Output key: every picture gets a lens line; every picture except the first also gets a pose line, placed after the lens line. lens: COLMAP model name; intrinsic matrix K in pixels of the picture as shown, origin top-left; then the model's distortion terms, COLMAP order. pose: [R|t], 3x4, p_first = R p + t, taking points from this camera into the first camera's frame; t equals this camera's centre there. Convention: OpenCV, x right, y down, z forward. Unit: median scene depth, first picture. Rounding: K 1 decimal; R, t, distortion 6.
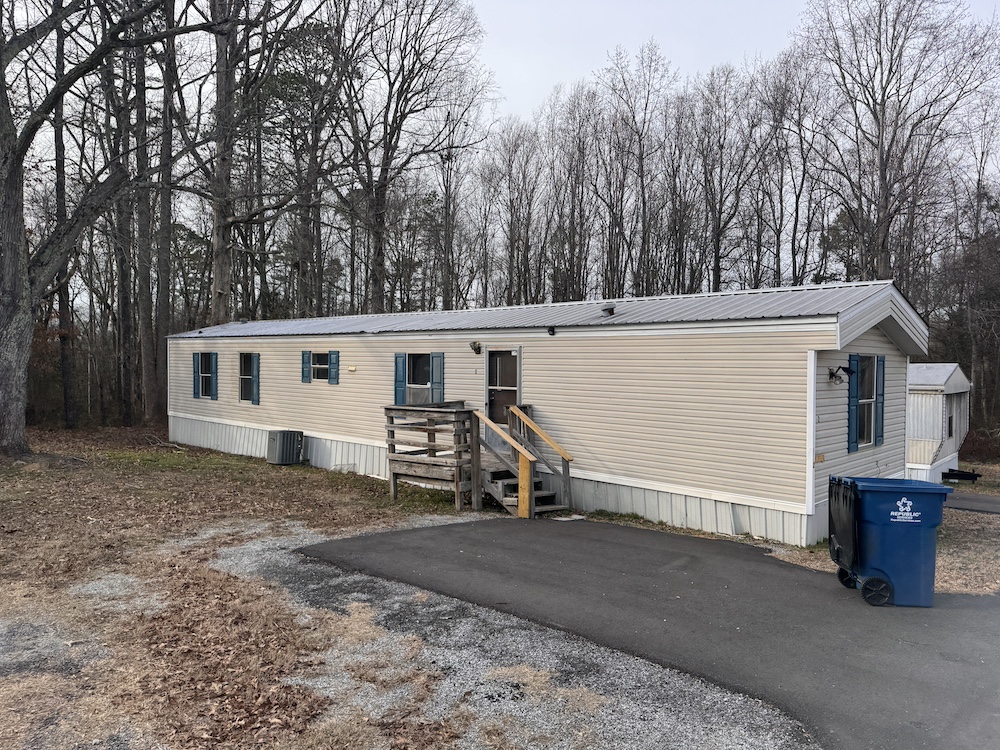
lens RADIAL K [[700.2, 0, 500.0], [0, 700.2, 375.0], [0, 0, 1]] dist [-0.000875, -0.000965]
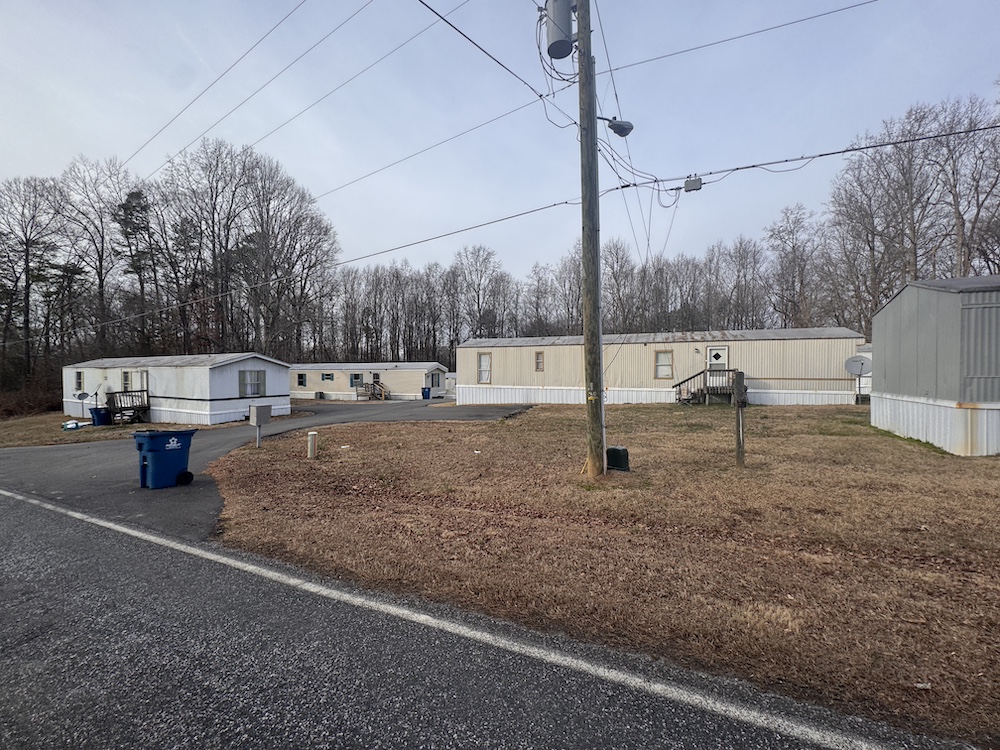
lens RADIAL K [[400.8, 0, 500.0], [0, 400.8, 375.0], [0, 0, 1]] dist [-0.000006, 0.000019]
pose [[0.912233, -0.024120, 0.408962, -0.308711], [0.023907, 0.999698, 0.005632, -0.011936], [-0.408975, 0.004639, 0.912534, -1.771252]]
